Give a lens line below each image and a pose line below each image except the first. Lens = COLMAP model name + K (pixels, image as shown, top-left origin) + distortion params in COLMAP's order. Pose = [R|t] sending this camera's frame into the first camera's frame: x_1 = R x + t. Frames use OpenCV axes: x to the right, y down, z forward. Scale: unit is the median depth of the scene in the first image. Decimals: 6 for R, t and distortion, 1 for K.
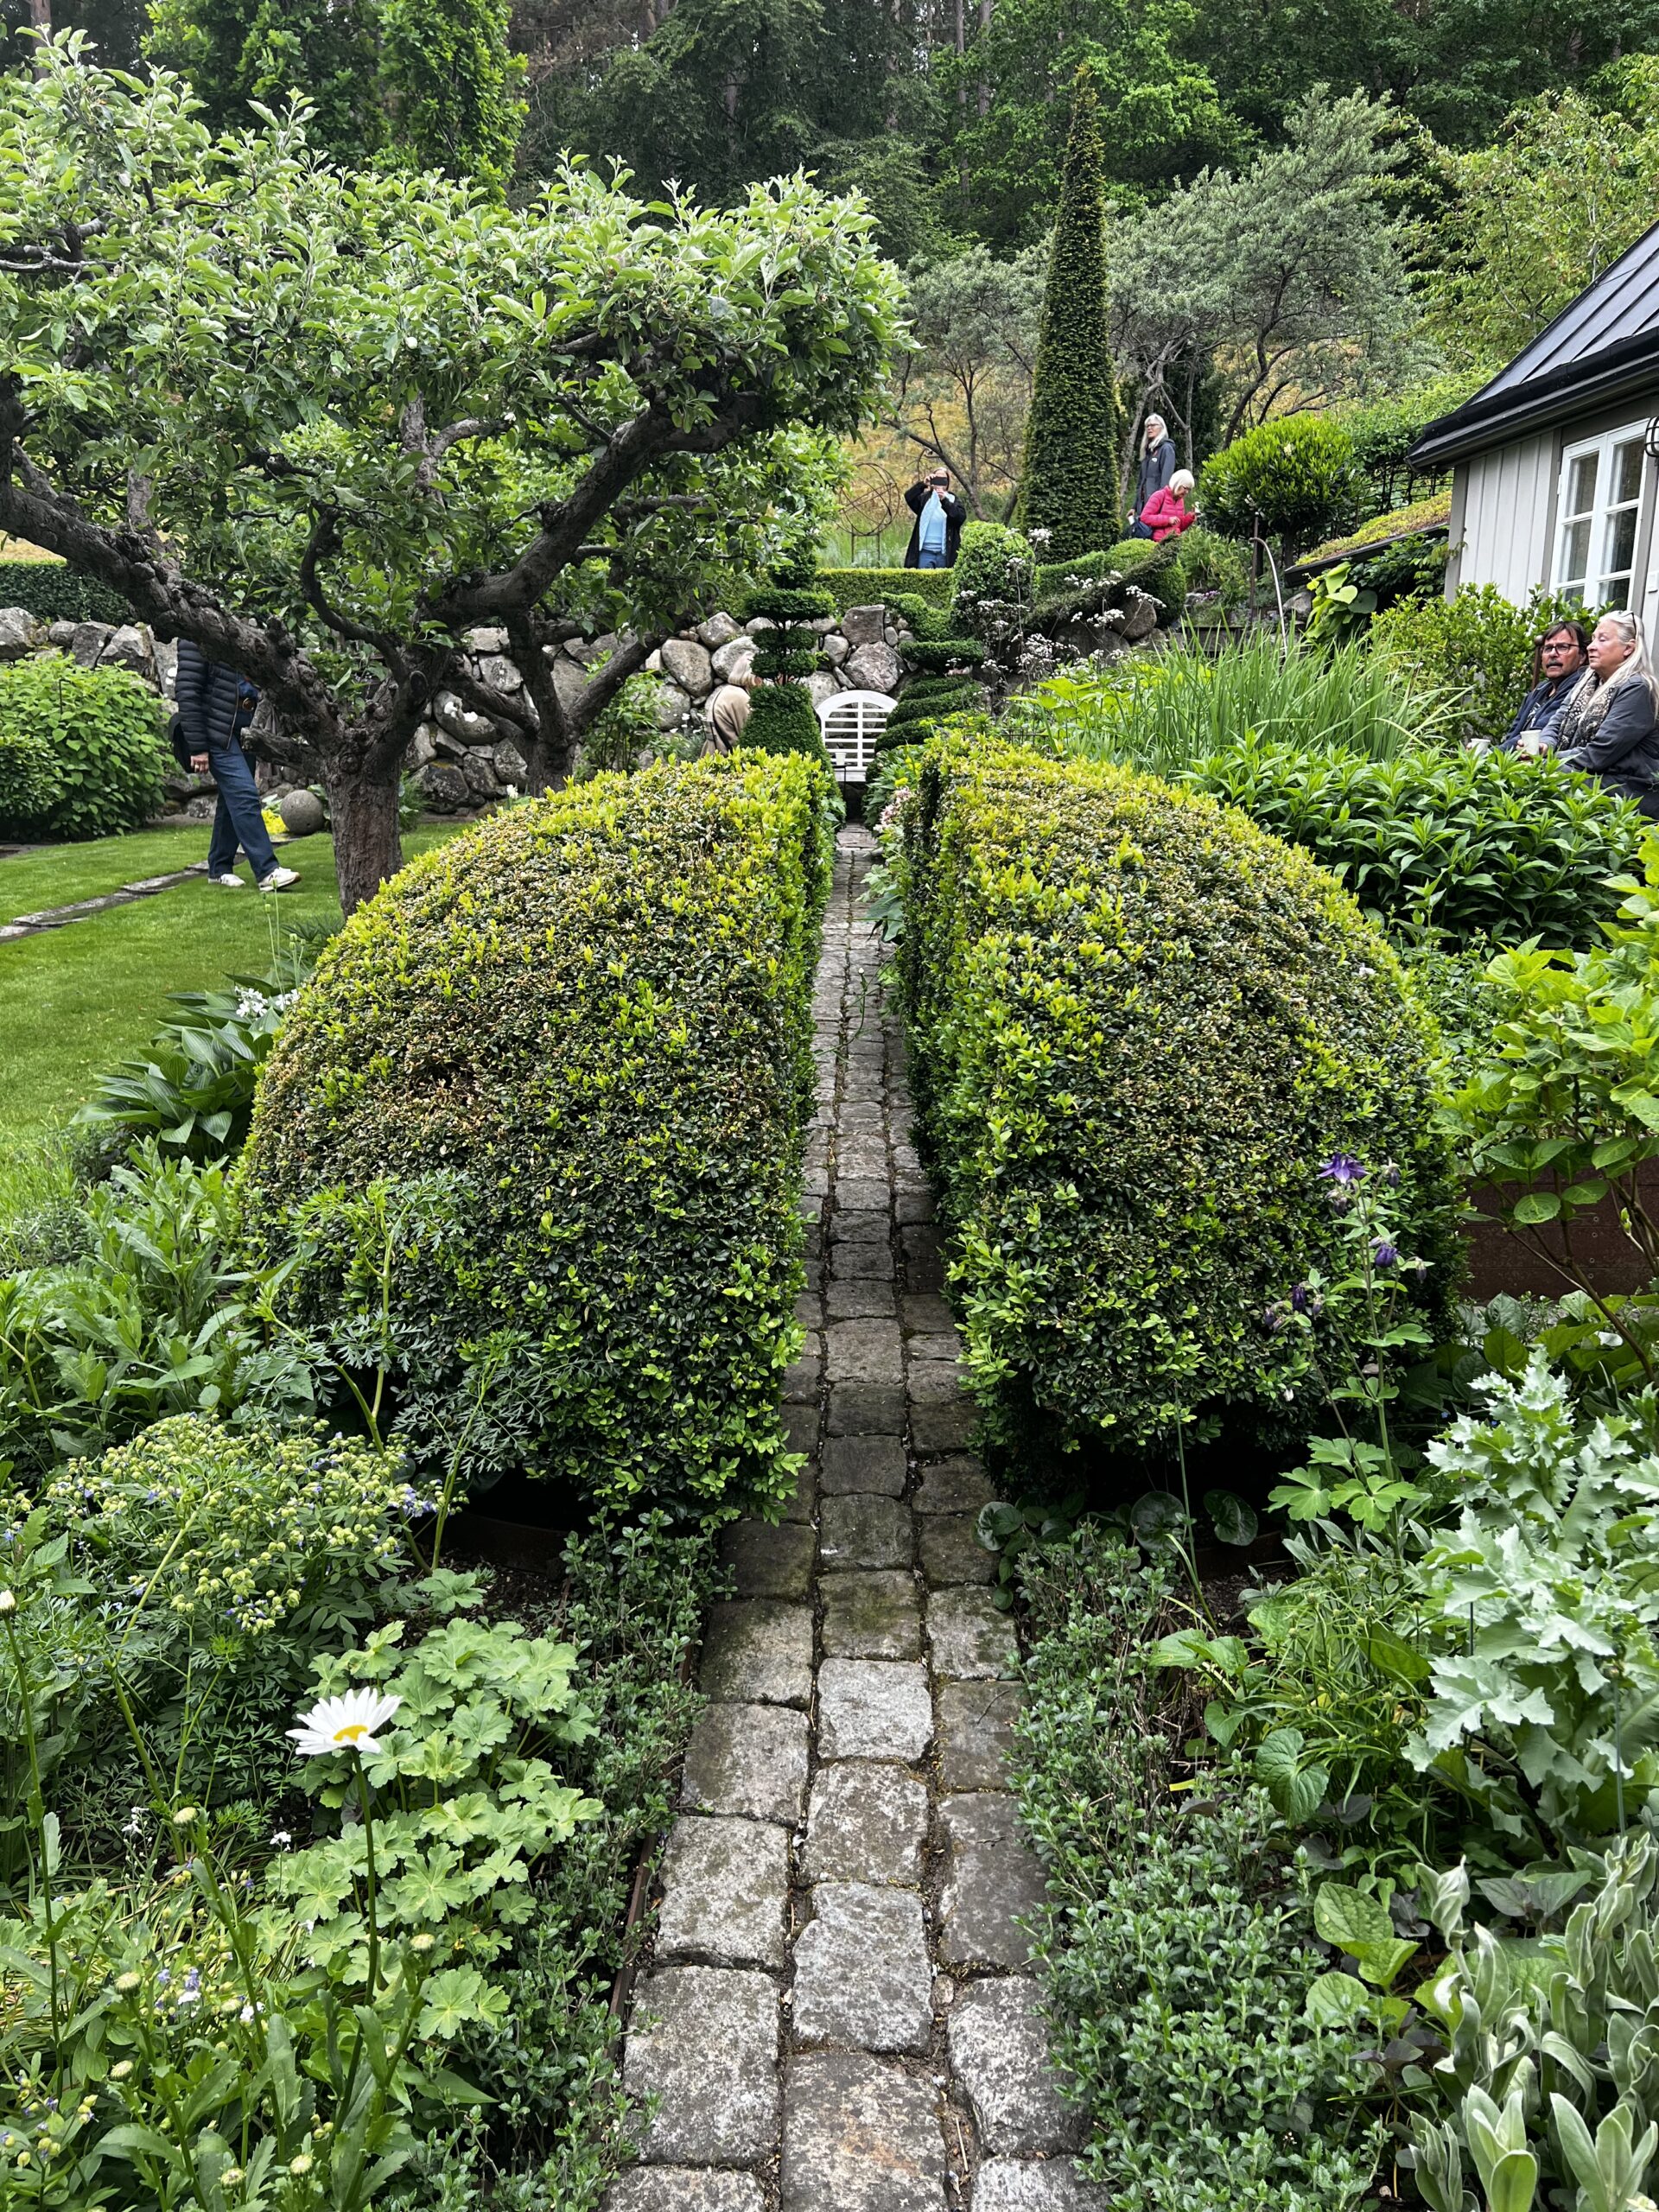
lens RADIAL K [[1658.5, 0, 829.5], [0, 1658.5, 1106.0], [0, 0, 1]] dist [0.043893, -0.072237]
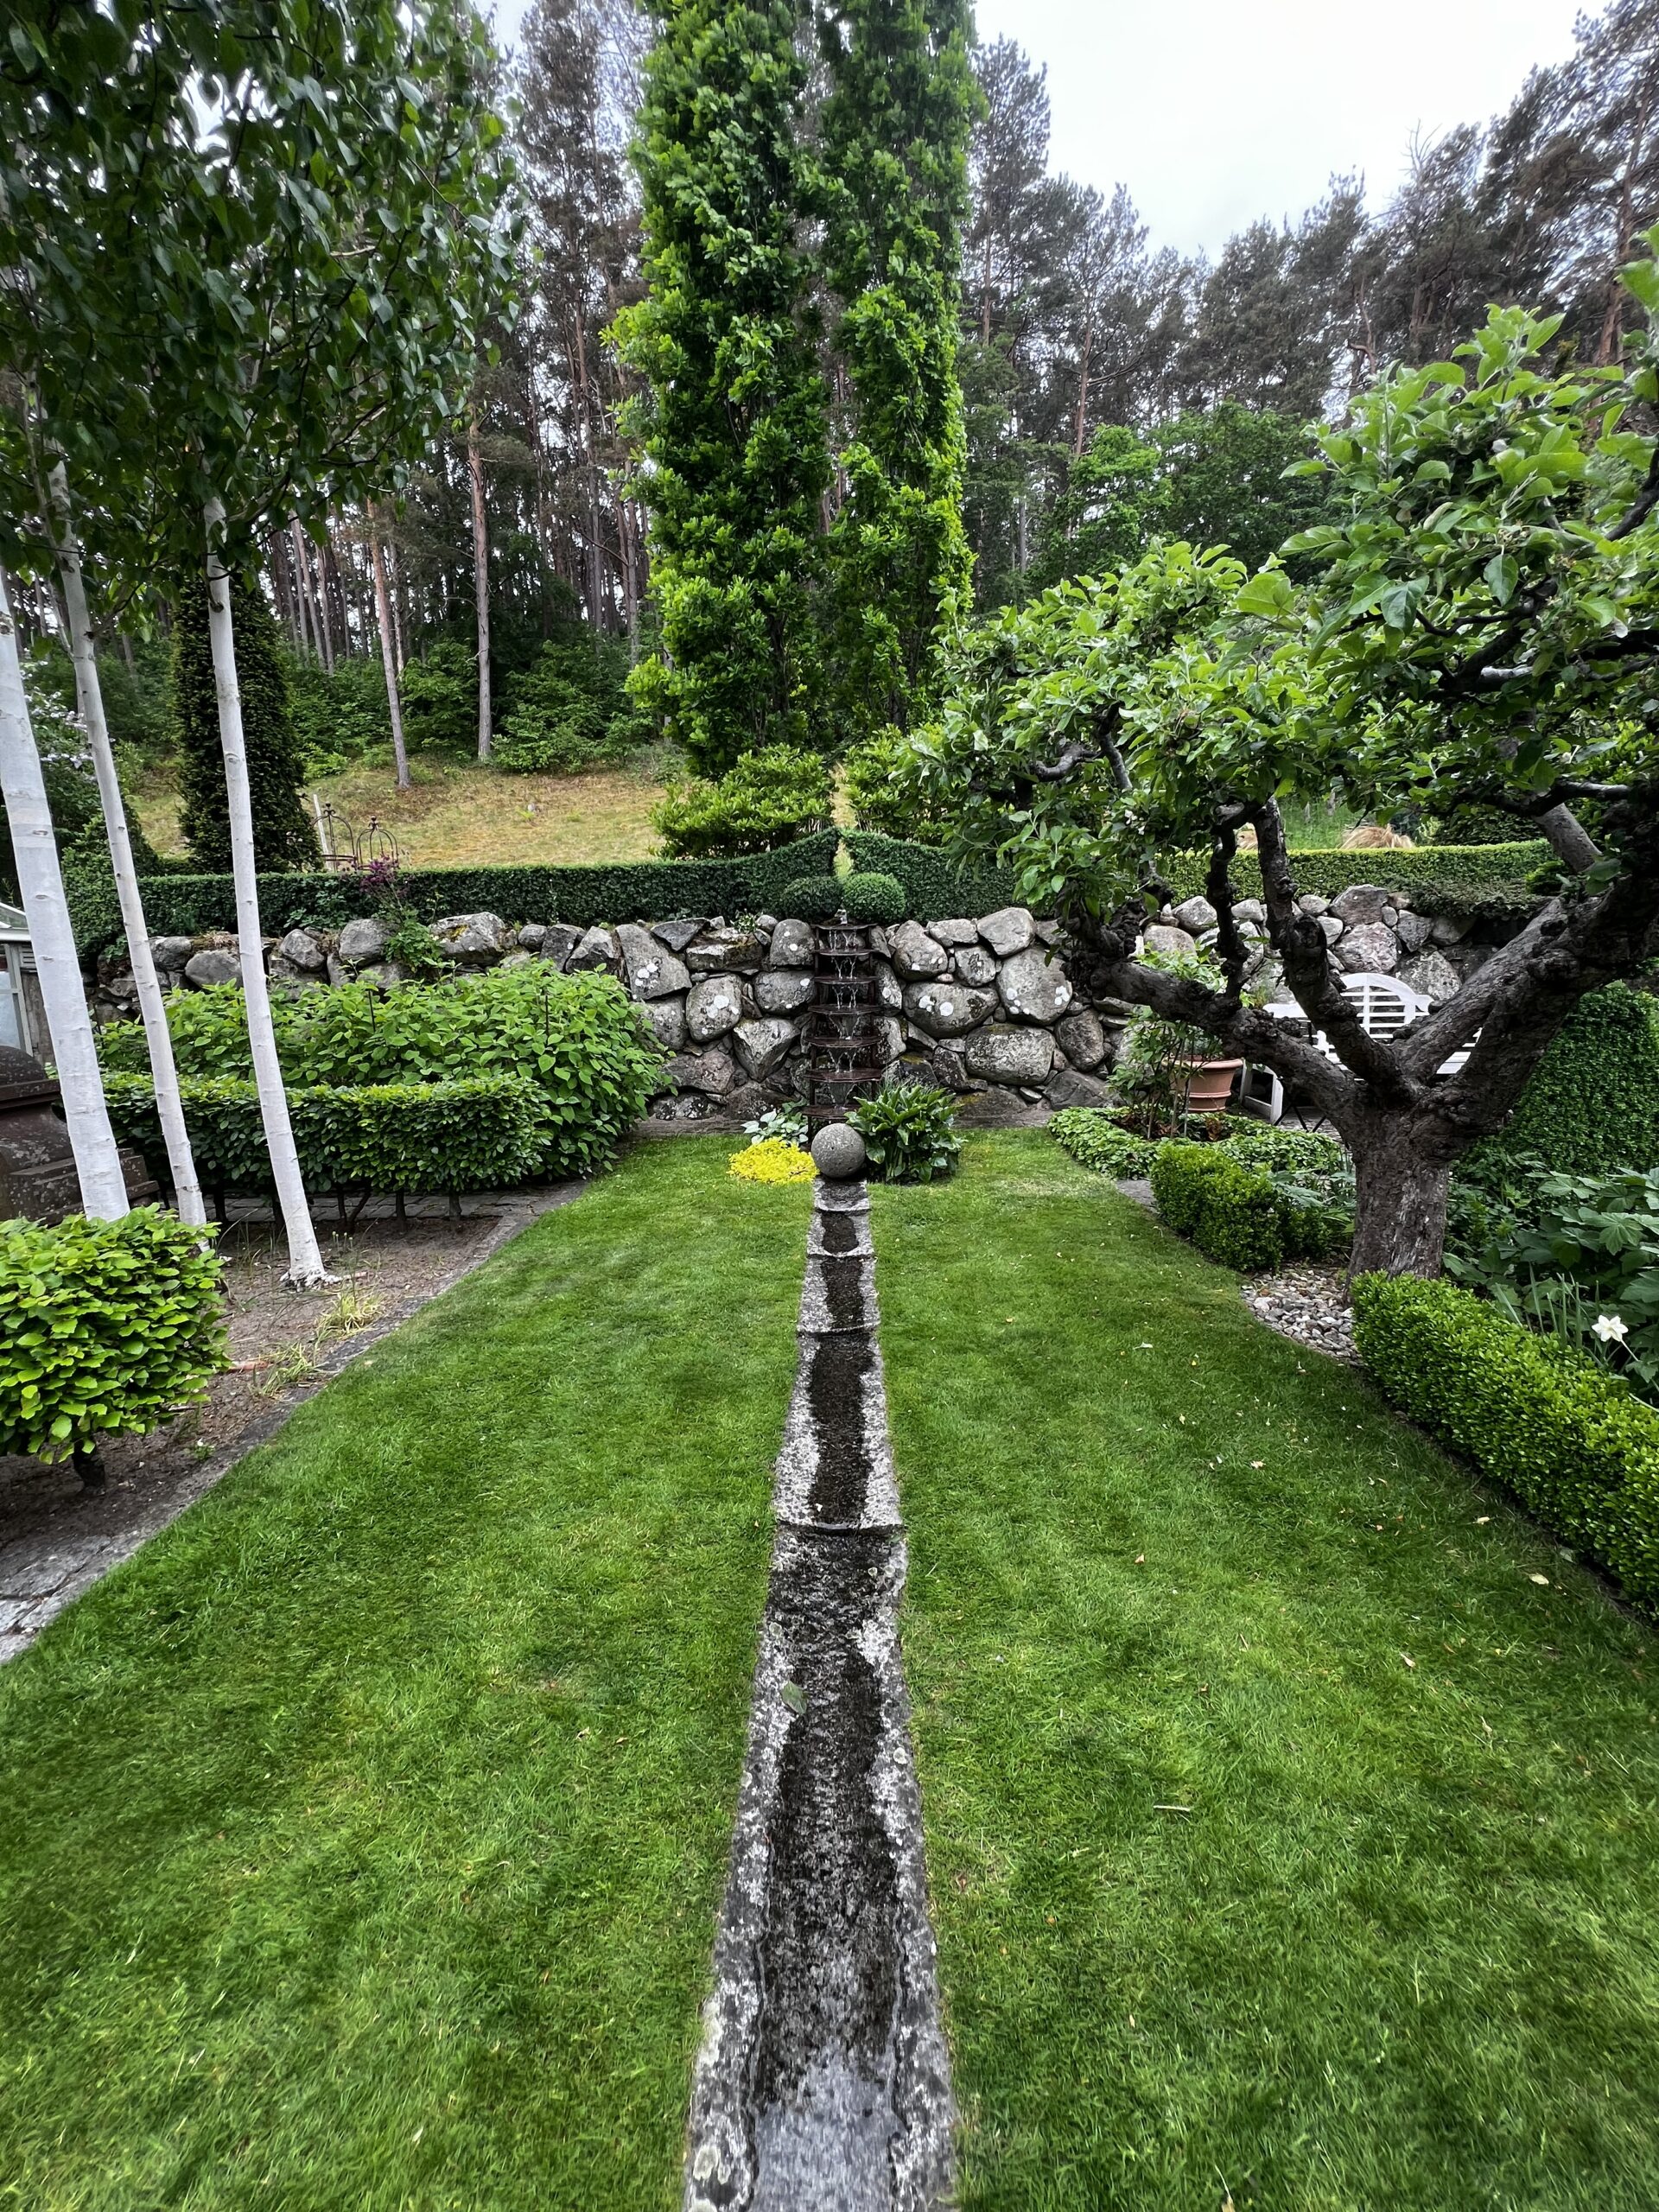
lens RADIAL K [[889.8, 0, 829.5], [0, 889.8, 1106.0], [0, 0, 1]] dist [0.000023, -0.000032]
pose [[0.998559, -0.015556, -0.051359, -0.259916], [0.012182, 0.997787, -0.065359, -0.147916], [0.052262, 0.064639, 0.996539, 0.495826]]
